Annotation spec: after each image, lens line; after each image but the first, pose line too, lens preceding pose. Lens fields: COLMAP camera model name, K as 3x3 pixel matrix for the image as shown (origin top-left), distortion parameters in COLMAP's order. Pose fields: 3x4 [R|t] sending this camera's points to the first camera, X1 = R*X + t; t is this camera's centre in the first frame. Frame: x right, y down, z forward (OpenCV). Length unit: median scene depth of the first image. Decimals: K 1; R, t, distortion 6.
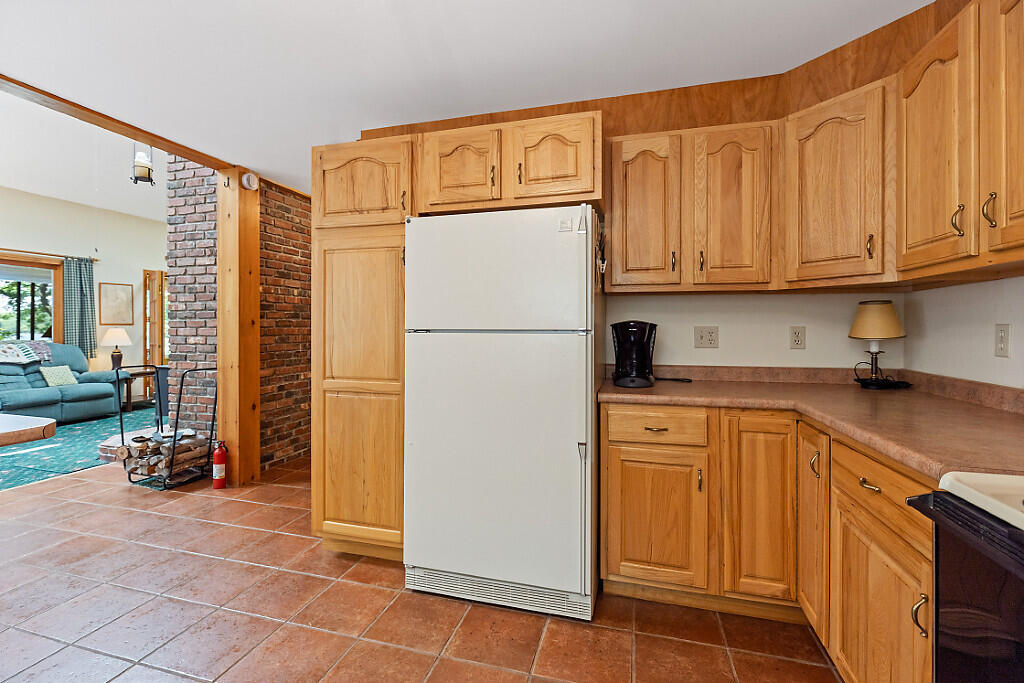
lens RADIAL K [[464.9, 0, 492.4], [0, 464.9, 331.7], [0, 0, 1]] dist [-0.000108, 0.000363]
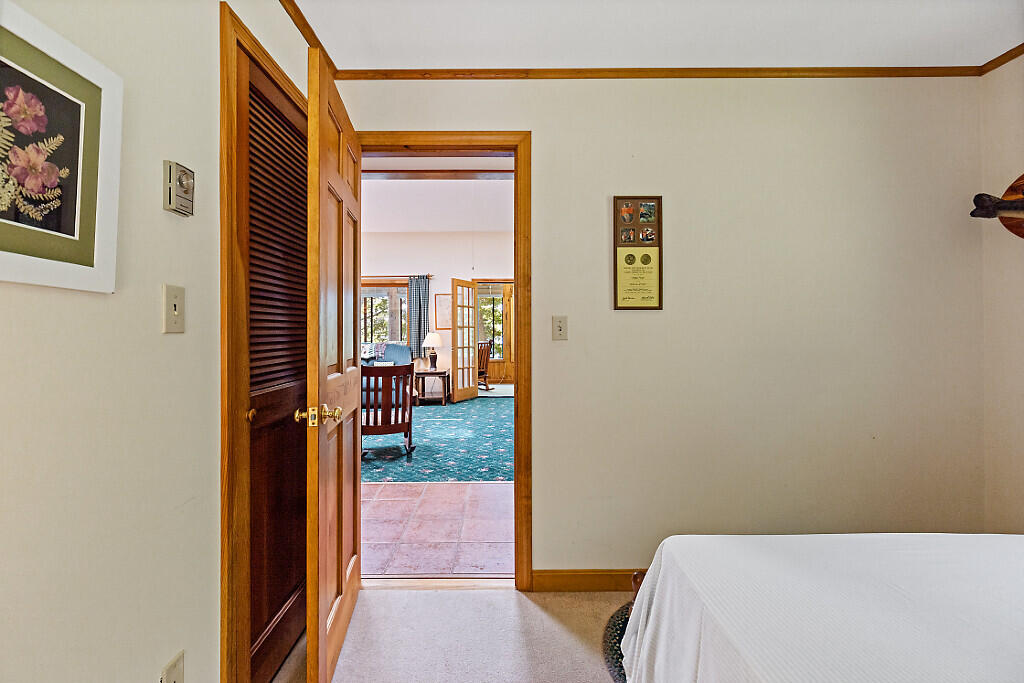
lens RADIAL K [[464.9, 0, 505.7], [0, 464.9, 325.6], [0, 0, 1]] dist [-0.000108, 0.000363]
pose [[0.309421, -0.016472, -0.950782, 0.376732], [-0.001039, 0.999844, -0.017660, -0.004226], [0.950925, 0.006452, 0.309355, 0.860803]]
